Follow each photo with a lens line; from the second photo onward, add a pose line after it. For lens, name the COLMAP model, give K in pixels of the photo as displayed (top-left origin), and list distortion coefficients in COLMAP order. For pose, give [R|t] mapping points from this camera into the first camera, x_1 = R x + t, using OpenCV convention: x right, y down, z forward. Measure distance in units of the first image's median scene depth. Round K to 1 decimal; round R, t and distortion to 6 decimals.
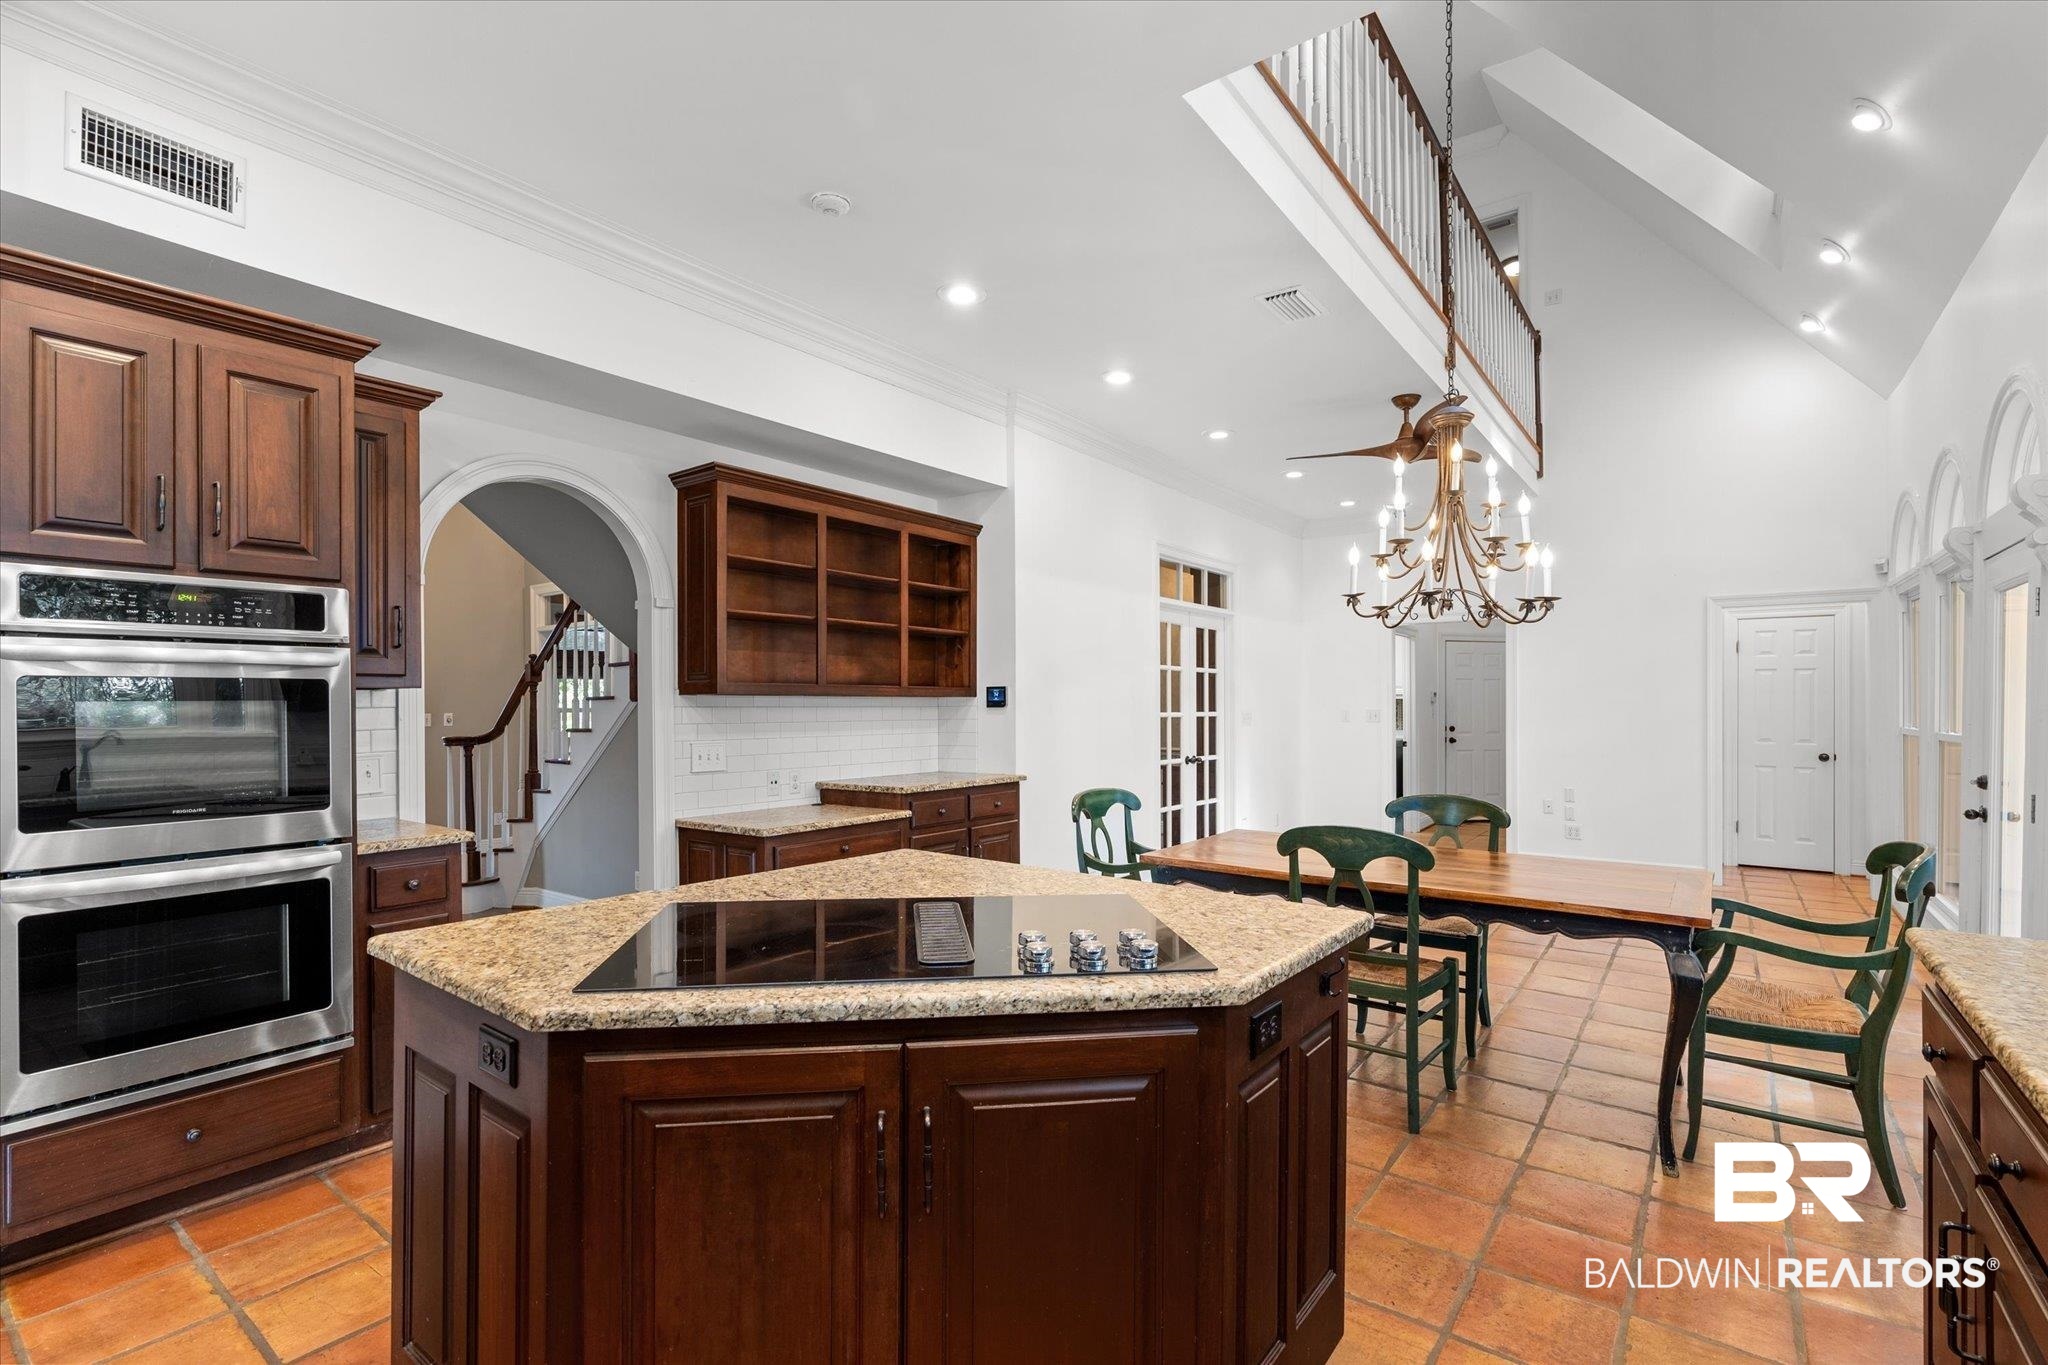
lens RADIAL K [[934.5, 0, 1045.6], [0, 934.5, 705.8], [0, 0, 1]] dist [-0.001380, 0.000177]
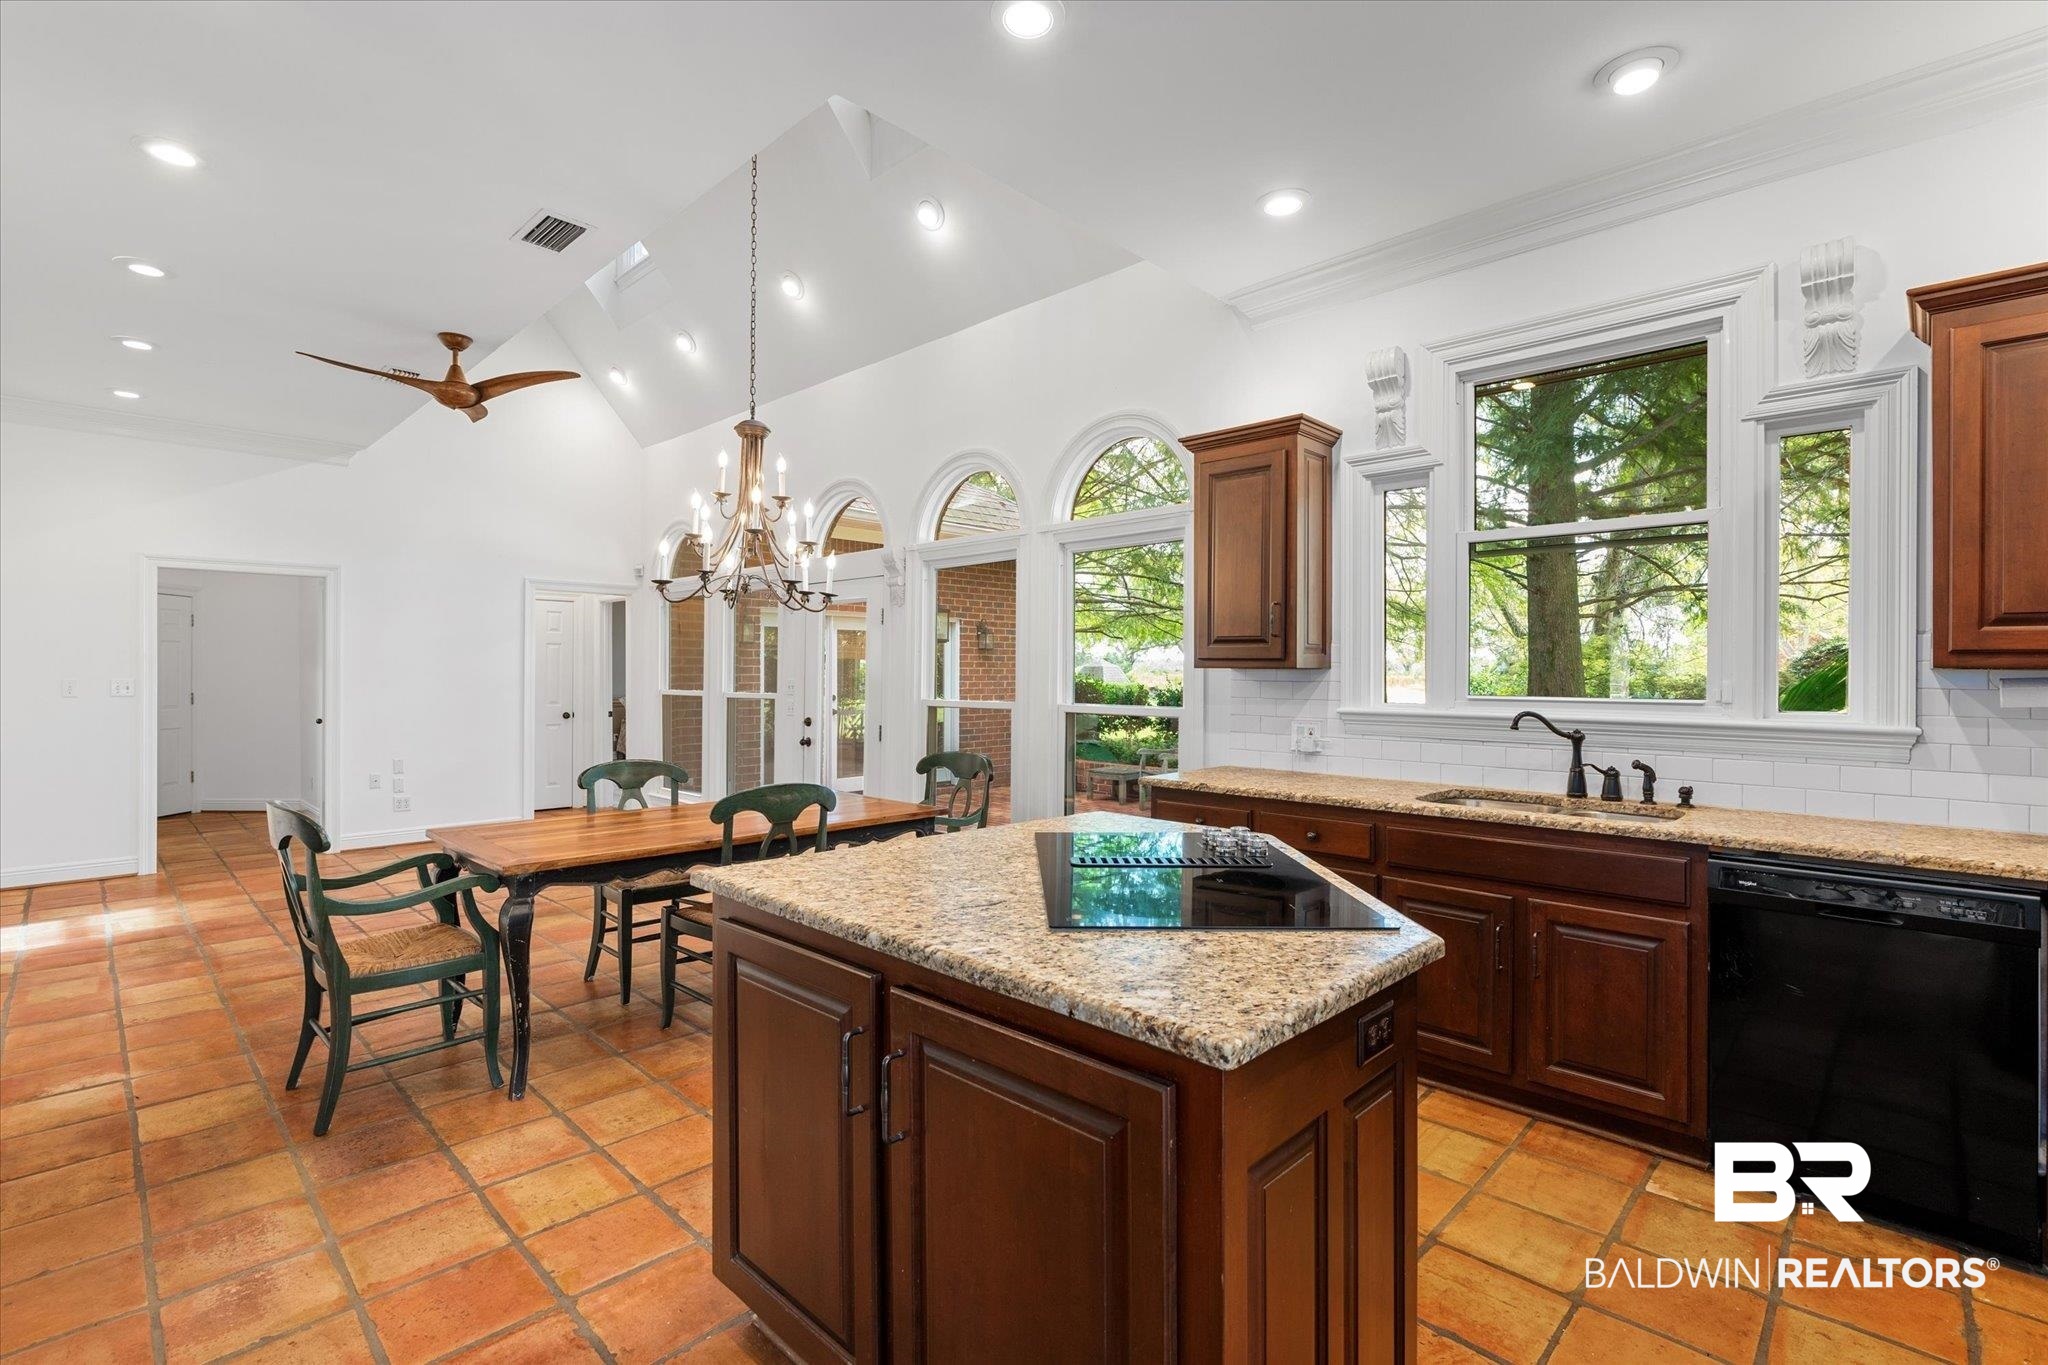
lens RADIAL K [[916.9, 0, 1025.8], [0, 916.9, 676.7], [0, 0, 1]] dist [-0.002063, 0.000775]
pose [[0.150622, -0.003535, 0.988585, -0.719096], [-0.001577, 0.999991, 0.003816, -0.004838], [-0.988590, -0.002134, 0.150615, 0.544505]]
